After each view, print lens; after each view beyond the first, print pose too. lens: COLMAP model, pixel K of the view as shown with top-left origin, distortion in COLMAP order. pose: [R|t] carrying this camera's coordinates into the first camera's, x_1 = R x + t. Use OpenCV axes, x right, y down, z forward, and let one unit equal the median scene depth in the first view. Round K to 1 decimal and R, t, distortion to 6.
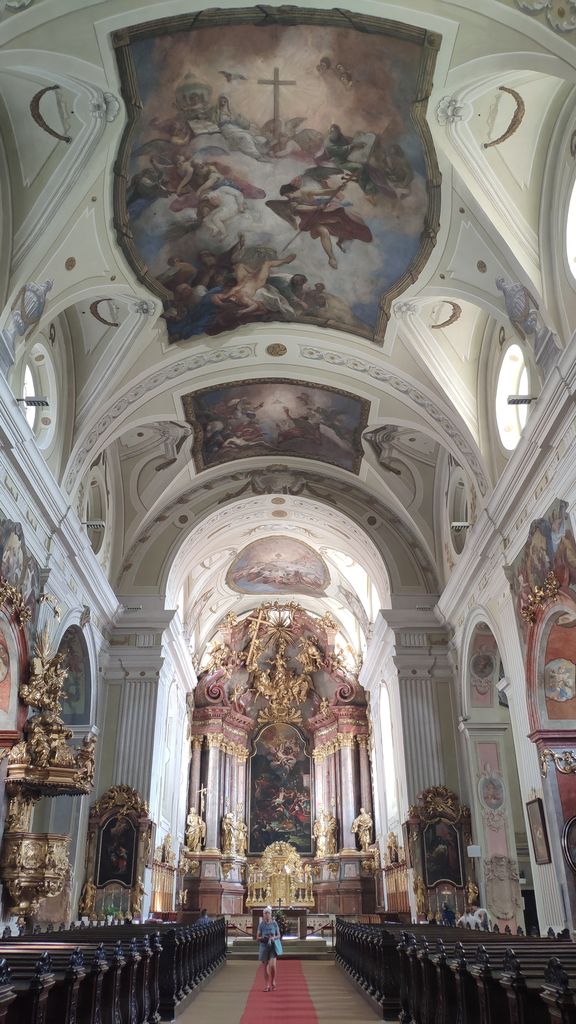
lens RADIAL K [[781.0, 0, 288.0], [0, 781.0, 512.0], [0, 0, 1]] dist [0.213730, -0.586877]
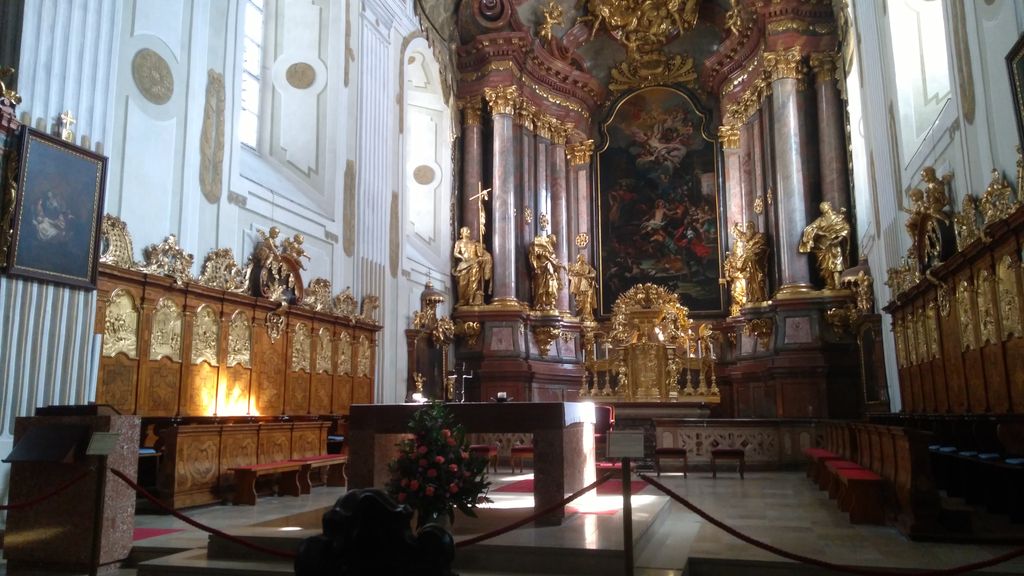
lens RADIAL K [[795.9, 0, 512.0], [0, 795.9, 288.0], [0, 0, 1]] dist [0.137095, -0.293697]
pose [[0.957813, -0.047489, -0.283443, 0.049605], [0.131685, 0.949148, 0.285969, 0.254770], [0.255449, -0.311229, 0.915359, 0.505706]]
